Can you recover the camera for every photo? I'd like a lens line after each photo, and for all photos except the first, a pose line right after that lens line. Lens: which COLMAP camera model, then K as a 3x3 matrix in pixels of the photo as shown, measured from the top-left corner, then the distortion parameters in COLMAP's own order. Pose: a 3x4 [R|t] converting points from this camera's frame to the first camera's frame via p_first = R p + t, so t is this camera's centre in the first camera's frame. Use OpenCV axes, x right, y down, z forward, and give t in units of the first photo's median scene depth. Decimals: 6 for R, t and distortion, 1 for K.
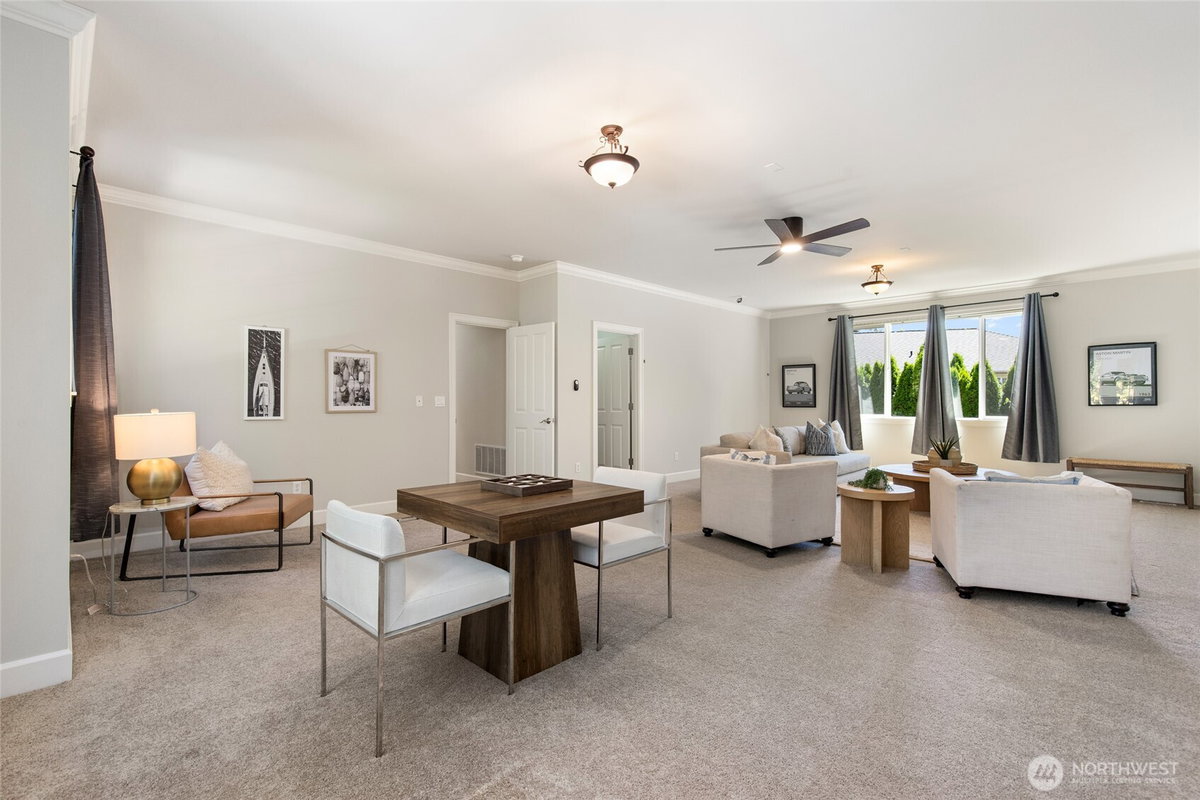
lens RADIAL K [[538.1, 0, 600.4], [0, 538.1, 399.2], [0, 0, 1]] dist [0.004812, 0.000214]
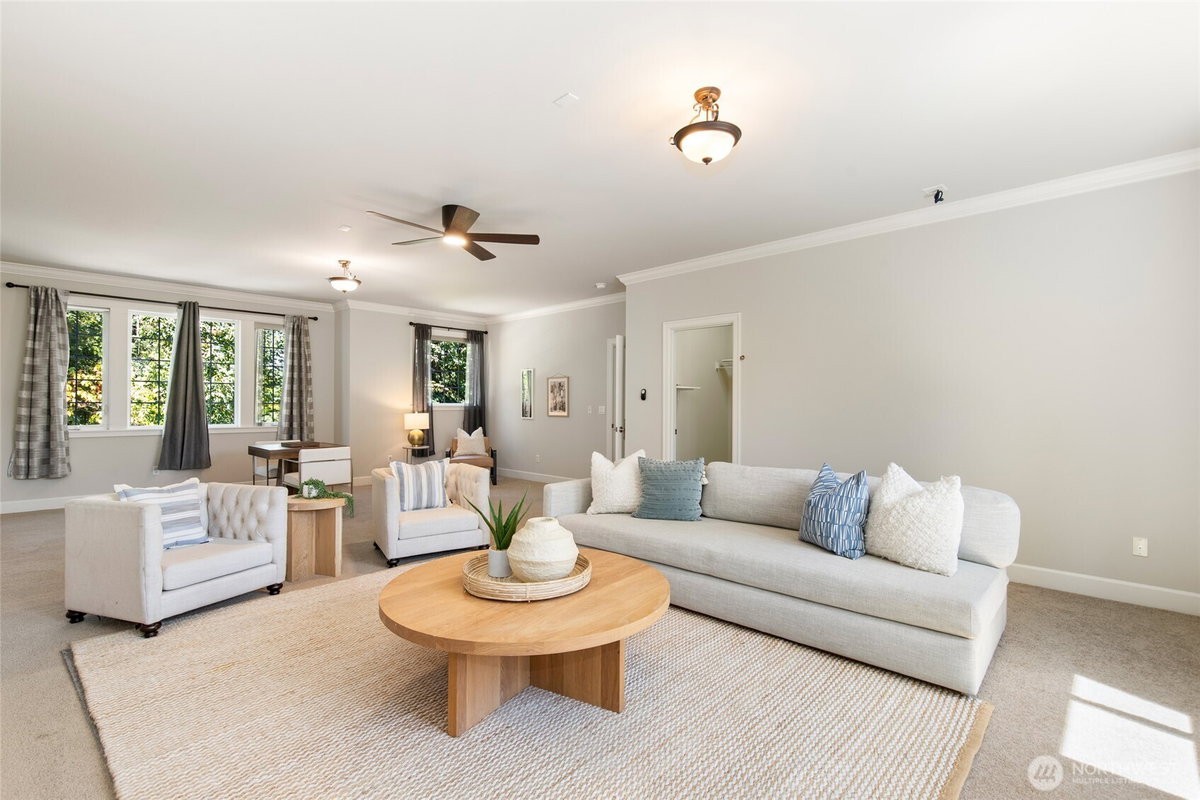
lens RADIAL K [[538.1, 0, 600.7], [0, 538.1, 401.8], [0, 0, 1]] dist [0.004812, 0.000214]
pose [[0.020883, -0.001710, -0.999780, 1.096405], [0.004614, 0.999988, -0.001614, -0.014524], [0.999771, -0.004580, 0.020890, 1.084783]]
